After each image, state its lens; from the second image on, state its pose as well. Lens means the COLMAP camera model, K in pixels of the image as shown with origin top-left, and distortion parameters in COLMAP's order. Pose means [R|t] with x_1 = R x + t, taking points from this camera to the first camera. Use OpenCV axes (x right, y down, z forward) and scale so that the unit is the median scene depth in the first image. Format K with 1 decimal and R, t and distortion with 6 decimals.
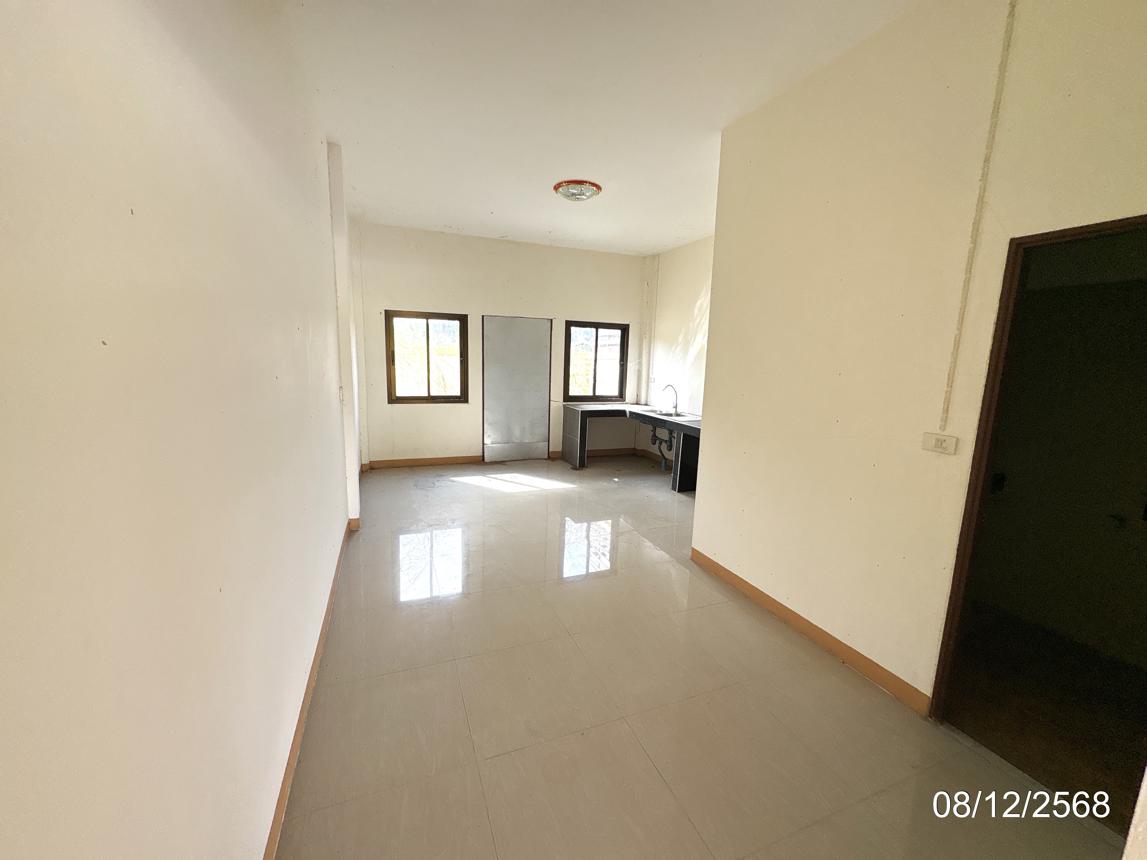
lens RADIAL K [[461.4, 0, 573.4], [0, 461.4, 428.4], [0, 0, 1]] dist [0.000051, -0.000025]
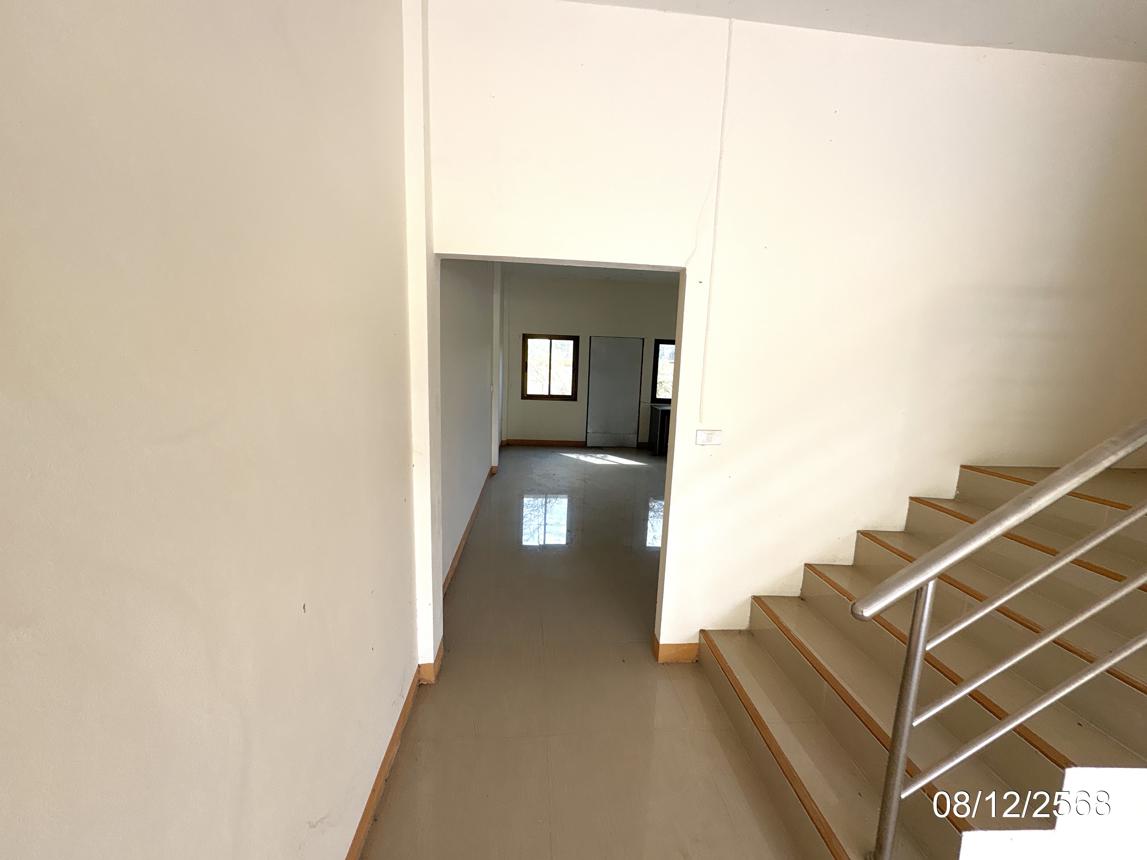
lens RADIAL K [[461.4, 0, 570.8], [0, 461.4, 430.9], [0, 0, 1]] dist [0.000051, -0.000025]
pose [[0.955924, 0.047322, -0.289775, 0.147715], [-0.055331, 0.998278, -0.019505, 0.058603], [0.288353, 0.034679, 0.956896, -0.285613]]
